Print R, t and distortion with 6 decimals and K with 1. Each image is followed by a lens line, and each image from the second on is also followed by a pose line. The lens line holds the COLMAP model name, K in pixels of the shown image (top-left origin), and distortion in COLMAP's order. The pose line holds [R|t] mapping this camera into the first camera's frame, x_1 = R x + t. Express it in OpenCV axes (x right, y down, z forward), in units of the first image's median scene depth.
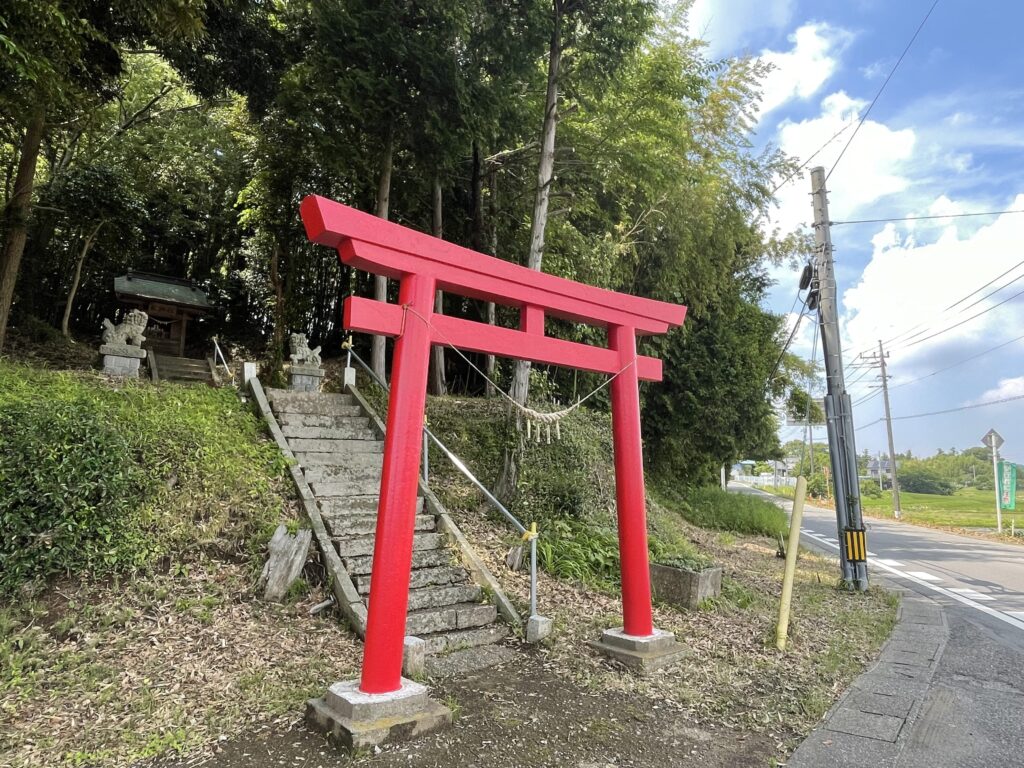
lens RADIAL K [[647.1, 0, 509.8], [0, 647.1, 390.4], [0, 0, 1]] dist [0.004015, -0.015112]
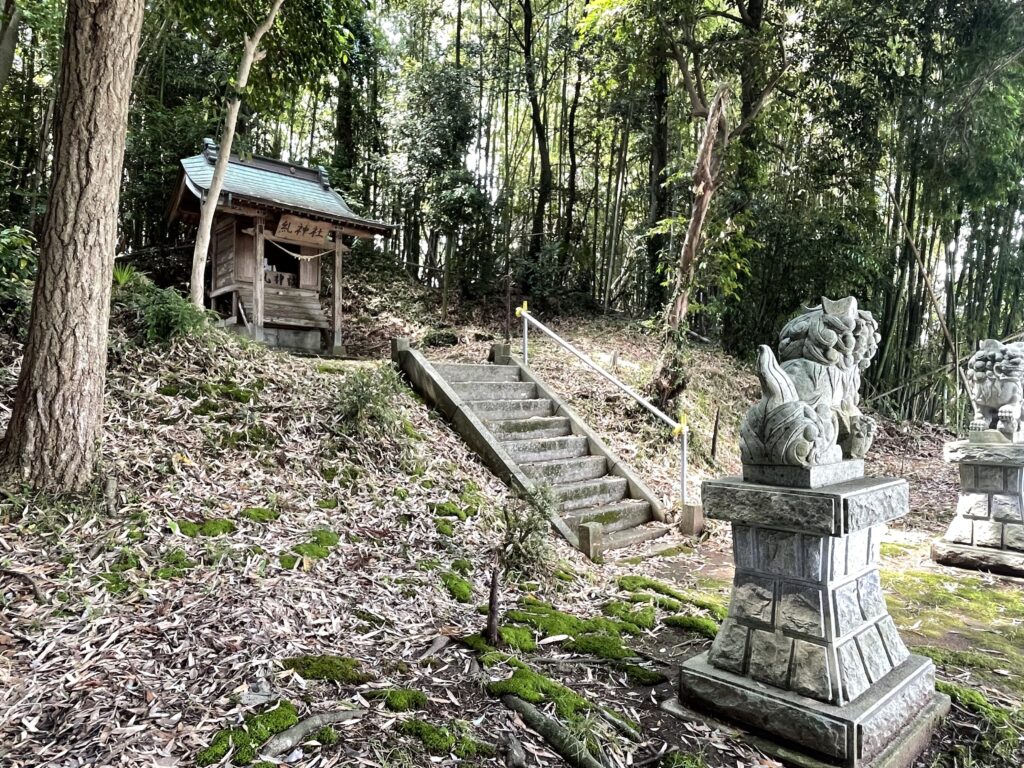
lens RADIAL K [[672.6, 0, 517.5], [0, 672.6, 391.4], [0, 0, 1]] dist [0.006272, 0.000294]
pose [[0.992102, -0.009310, 0.125087, -1.339345], [-0.007921, 0.990600, 0.136559, -0.230008], [-0.125183, -0.136472, 0.982703, 1.428309]]
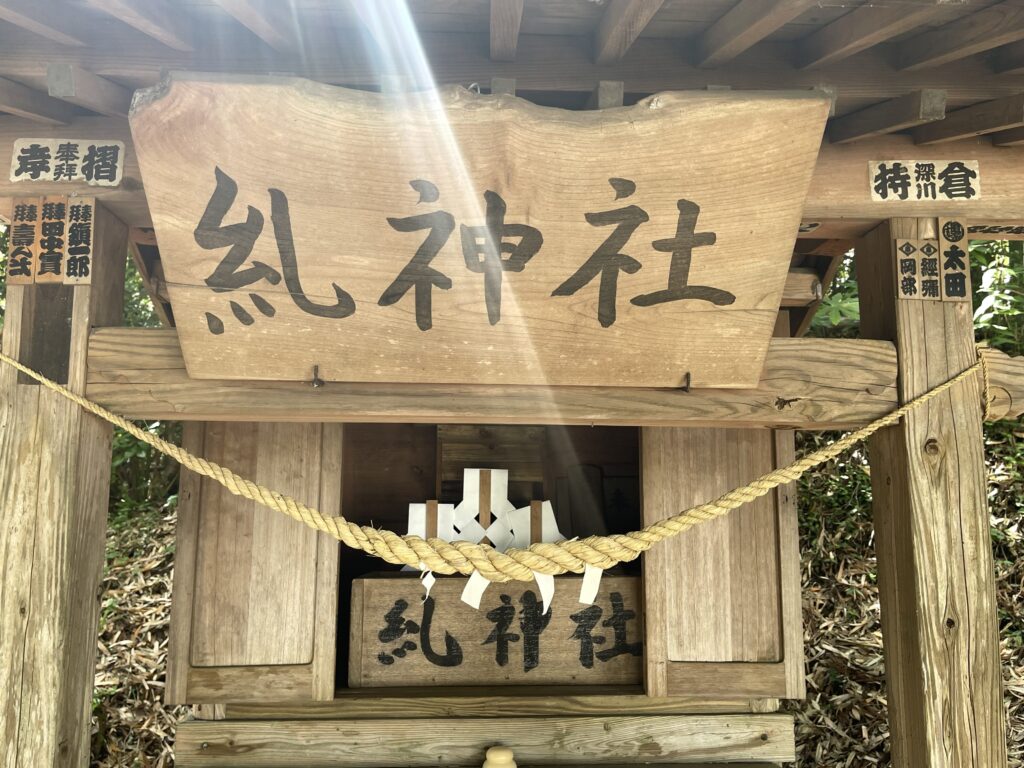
lens RADIAL K [[844.4, 0, 512.0], [0, 844.4, 384.0], [0, 0, 1]] dist [0.030575, -0.009398]
pose [[0.840525, -0.099592, -0.532540, -1.537476], [0.090852, 0.994950, -0.042674, -0.348290], [0.534100, -0.012514, 0.845328, 2.897732]]
